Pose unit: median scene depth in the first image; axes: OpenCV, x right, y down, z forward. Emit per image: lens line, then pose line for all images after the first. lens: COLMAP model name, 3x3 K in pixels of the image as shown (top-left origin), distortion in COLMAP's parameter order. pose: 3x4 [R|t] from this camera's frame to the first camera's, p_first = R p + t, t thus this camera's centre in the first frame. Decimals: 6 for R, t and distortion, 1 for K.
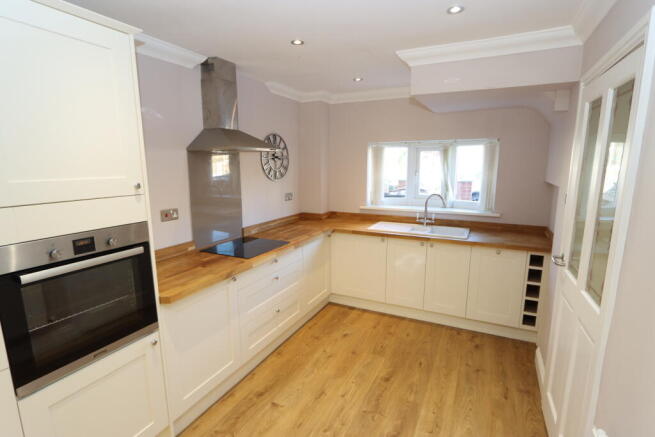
lens RADIAL K [[320.1, 0, 324.2], [0, 320.1, 218.2], [0, 0, 1]] dist [-0.015502, 0.001071]
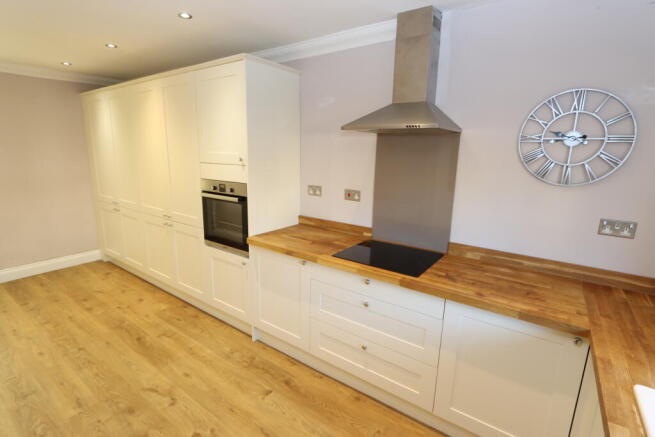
lens RADIAL K [[320.1, 0, 324.2], [0, 320.1, 218.2], [0, 0, 1]] dist [-0.015502, 0.001071]
pose [[-0.155977, 0.212630, -0.964603, 0.466295], [-0.184610, 0.953073, 0.239940, -0.141385], [0.970356, 0.215500, -0.109404, 0.826532]]
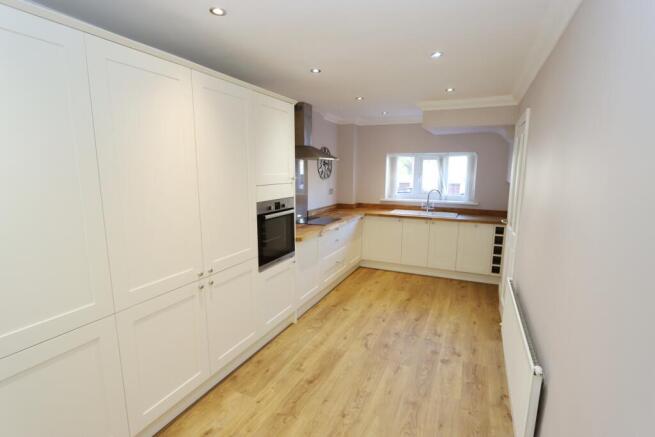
lens RADIAL K [[320.1, 0, 324.2], [0, 320.1, 218.2], [0, 0, 1]] dist [-0.015502, 0.001071]
pose [[0.999545, 0.004924, 0.029743, -0.227586], [-0.004534, 0.999903, -0.013163, 0.086871], [-0.029805, 0.013022, 0.999471, -0.504443]]
